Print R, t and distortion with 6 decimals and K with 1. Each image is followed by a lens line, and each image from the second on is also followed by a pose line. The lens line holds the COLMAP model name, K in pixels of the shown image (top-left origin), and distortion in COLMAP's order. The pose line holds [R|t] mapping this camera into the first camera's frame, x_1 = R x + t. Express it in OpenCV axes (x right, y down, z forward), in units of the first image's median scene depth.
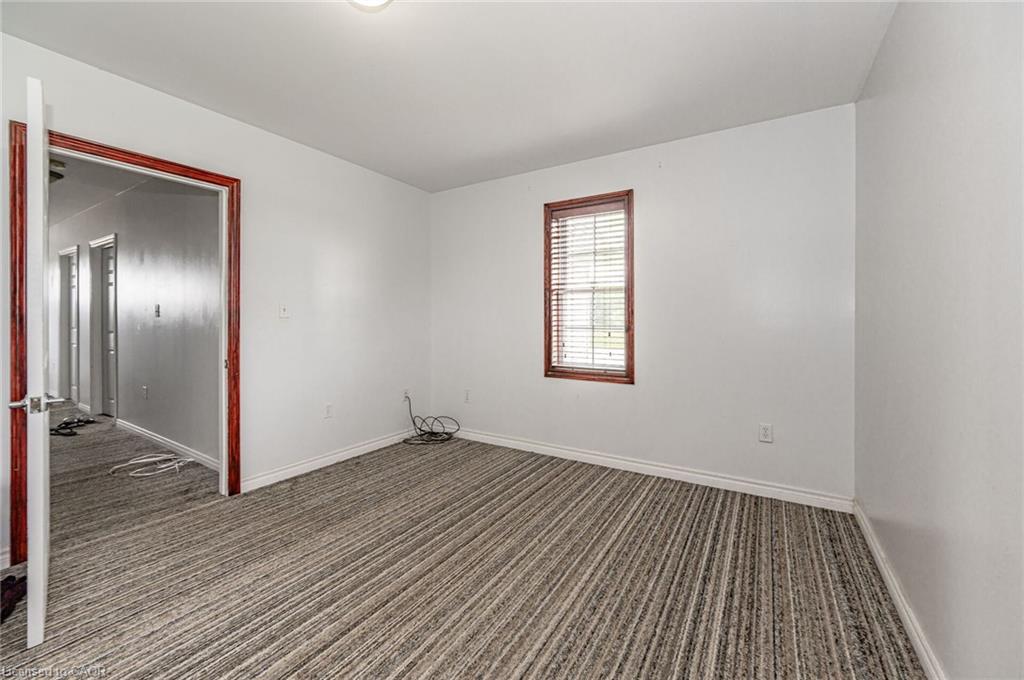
lens RADIAL K [[414.6, 0, 501.4], [0, 414.6, 324.0], [0, 0, 1]] dist [-0.002306, -0.000174]
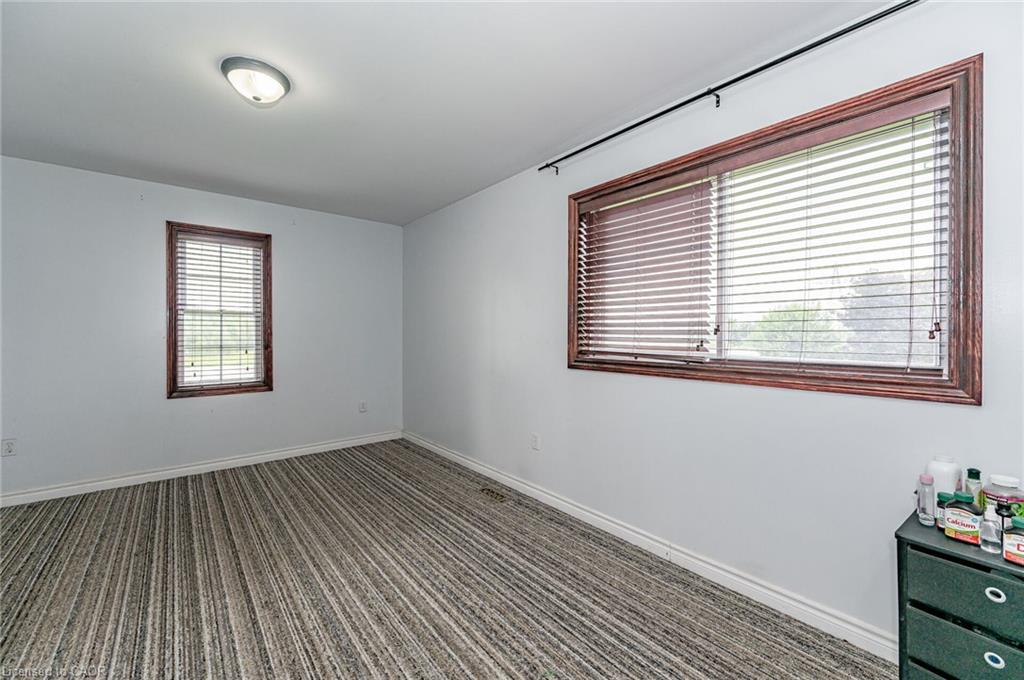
lens RADIAL K [[414.6, 0, 515.4], [0, 414.6, 336.3], [0, 0, 1]] dist [-0.002306, -0.000174]
pose [[0.310331, -0.006872, 0.950604, -0.722791], [0.013596, 0.999904, 0.002790, -0.014687], [-0.950531, 0.012058, 0.310395, -0.101376]]
